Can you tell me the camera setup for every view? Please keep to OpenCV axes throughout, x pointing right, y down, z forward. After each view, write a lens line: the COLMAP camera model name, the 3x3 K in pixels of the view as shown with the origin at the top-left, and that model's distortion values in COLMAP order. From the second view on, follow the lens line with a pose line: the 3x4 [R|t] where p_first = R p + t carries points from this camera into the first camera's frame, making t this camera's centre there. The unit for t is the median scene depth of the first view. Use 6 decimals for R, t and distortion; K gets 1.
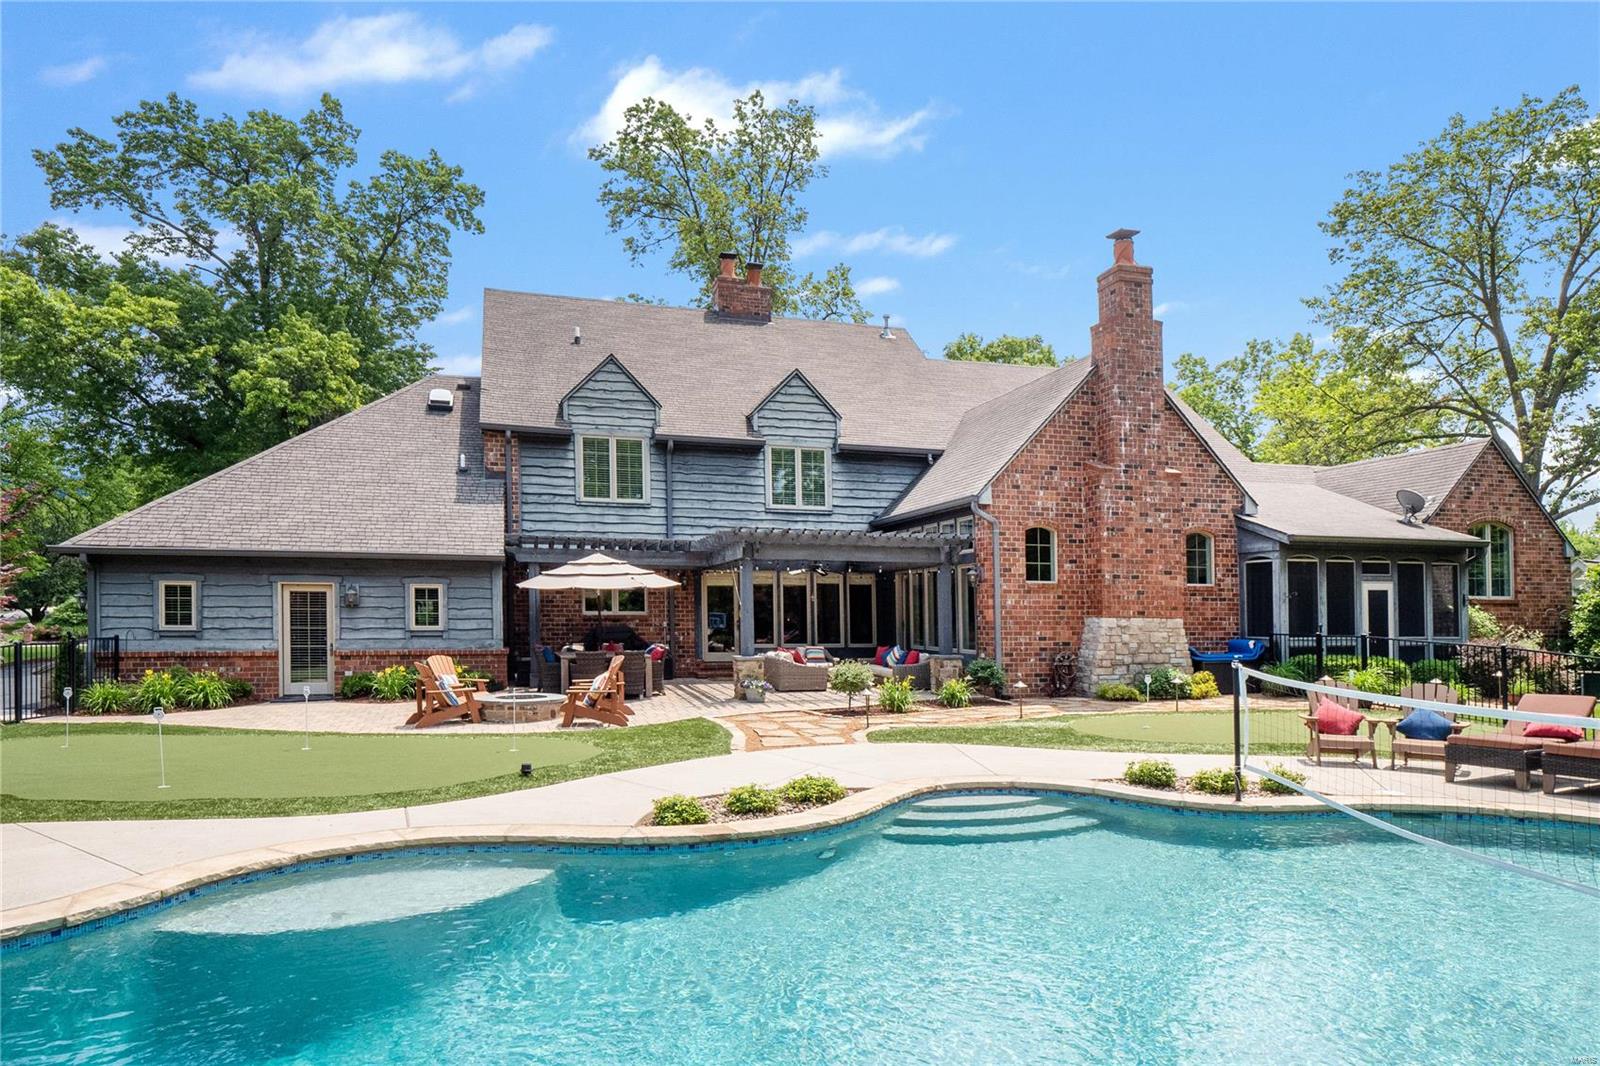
lens RADIAL K [[983.3, 0, 700.2], [0, 983.3, 532.4], [0, 0, 1]] dist [0.000928, 0.000917]
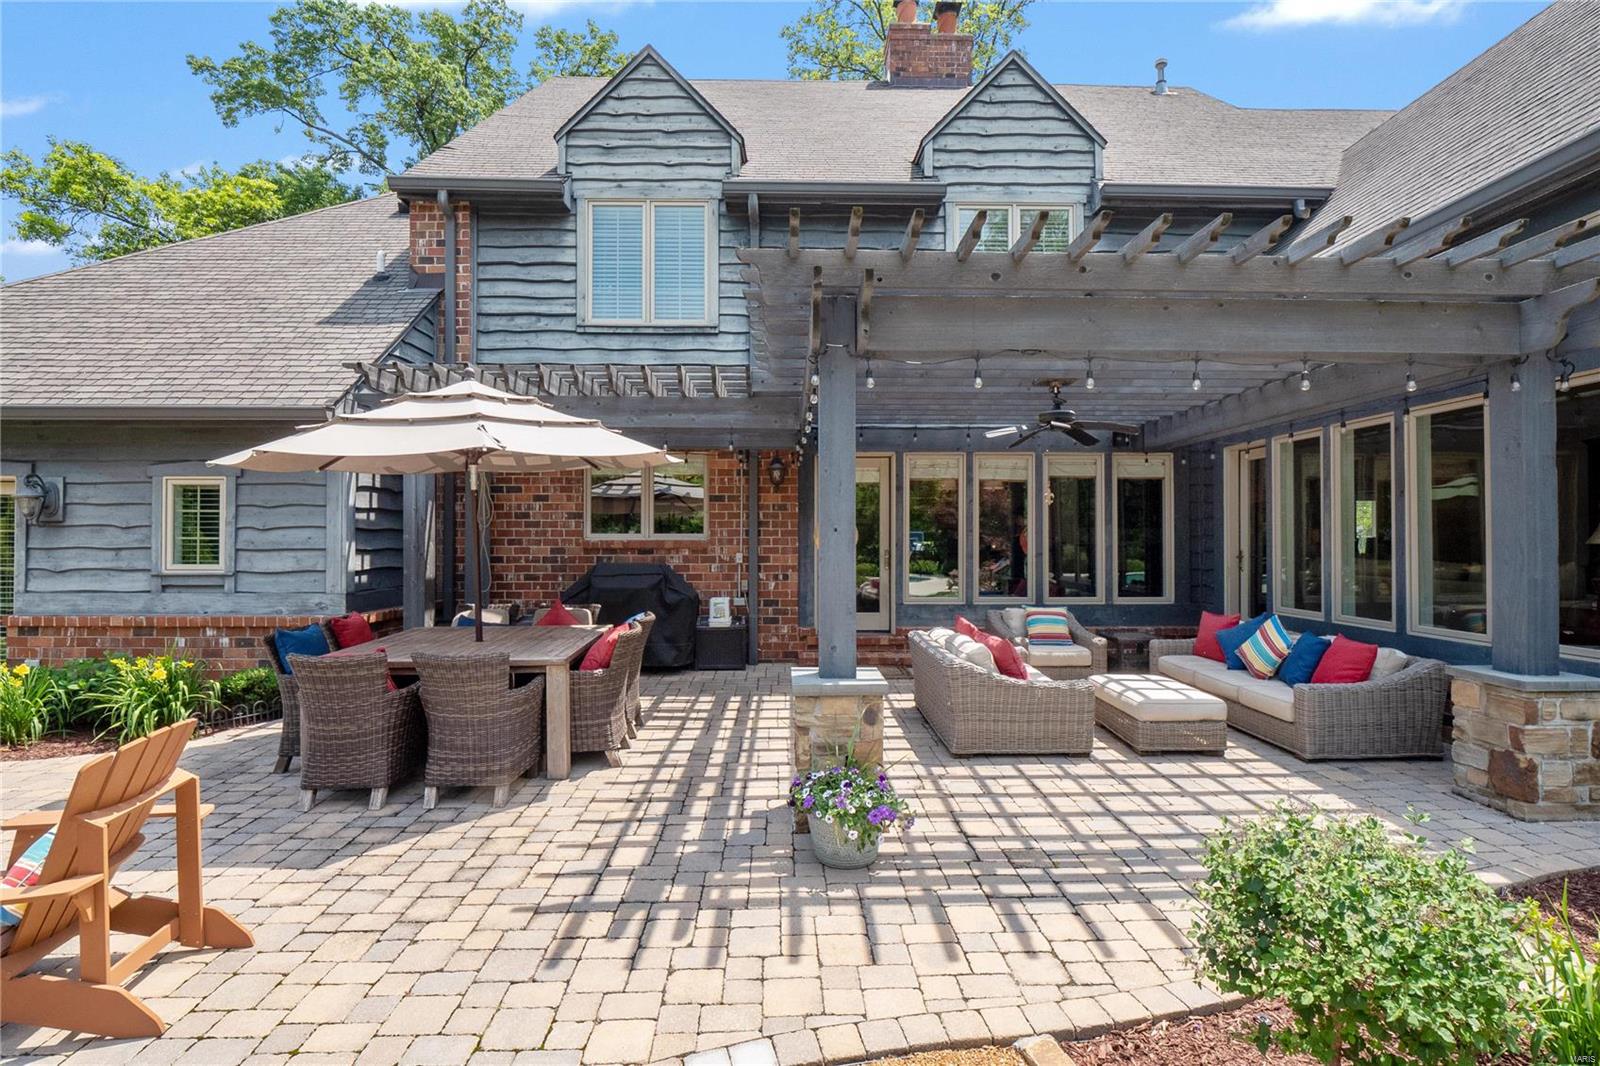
lens RADIAL K [[745.9, 0, 791.5], [0, 745.9, 520.0], [0, 0, 1]] dist [-0.000736, -0.005217]
pose [[0.979800, -0.008726, -0.199788, 0.072194], [0.019706, 0.998398, 0.053035, 0.059205], [0.199005, -0.055901, 0.978403, 0.693980]]
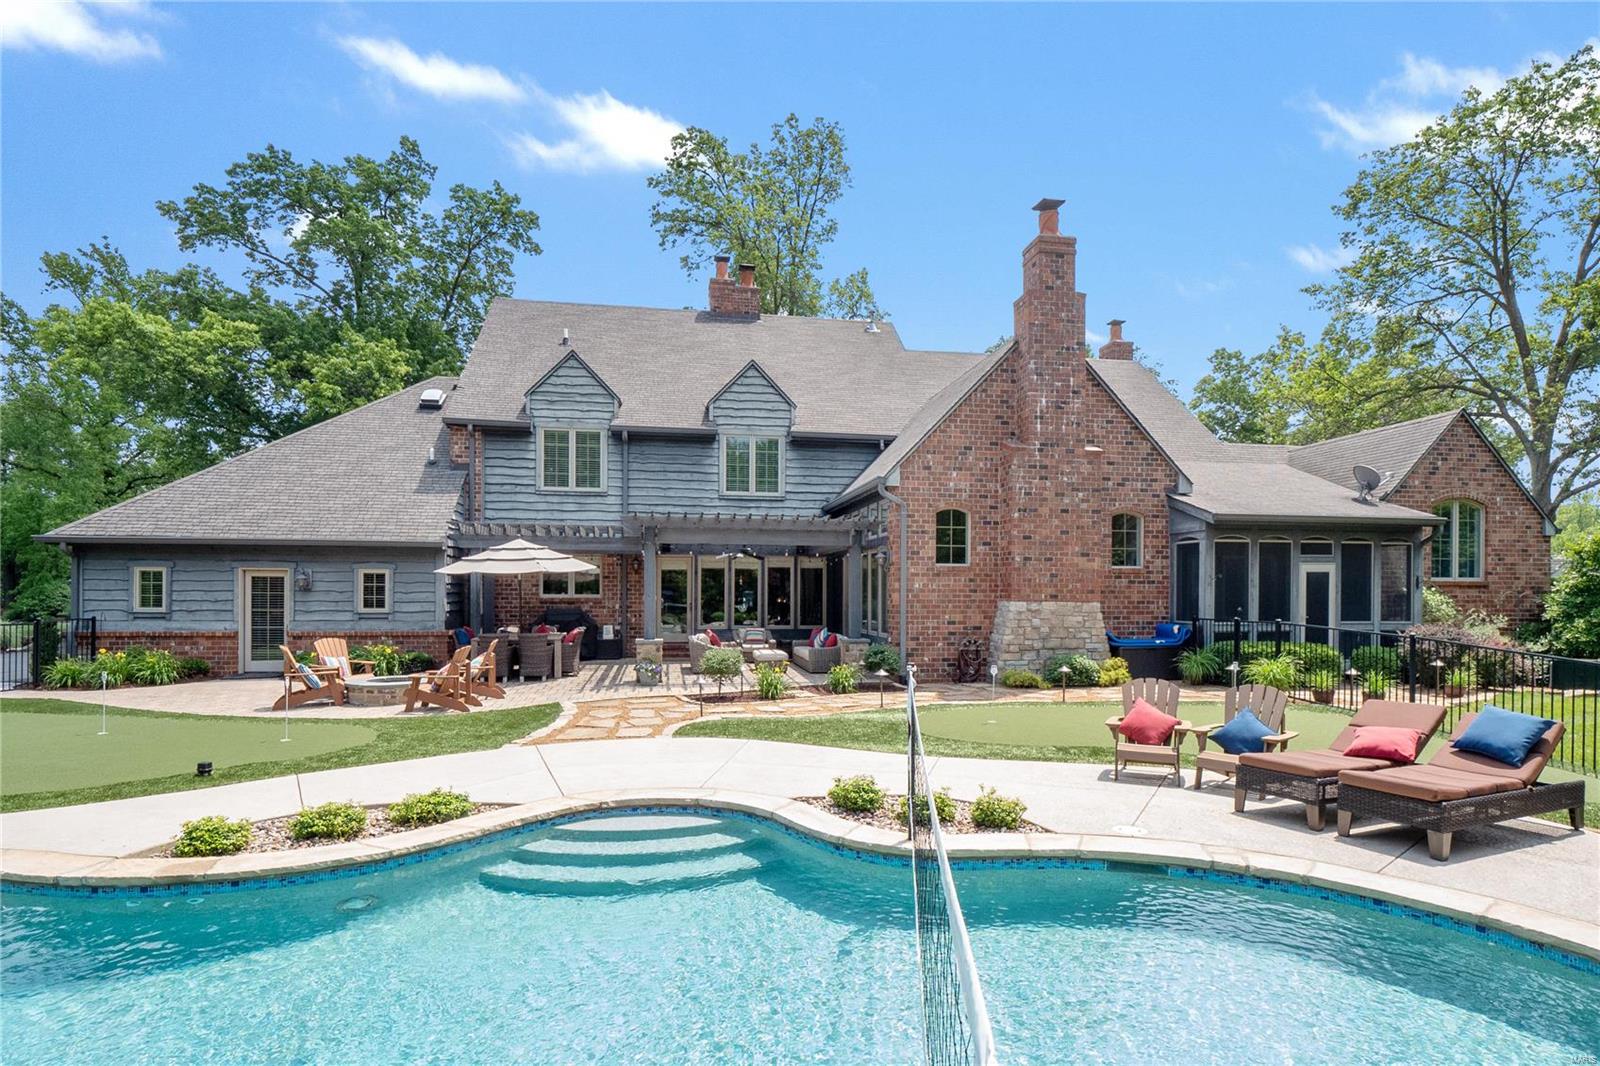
lens RADIAL K [[836.4, 0, 744.0], [0, 836.4, 551.0], [0, 0, 1]] dist [-0.008009, -0.000099]
pose [[0.994503, -0.005986, -0.104536, 0.210773], [0.009381, 0.999443, 0.032015, 0.007359], [0.104287, -0.032820, 0.994006, 0.140053]]
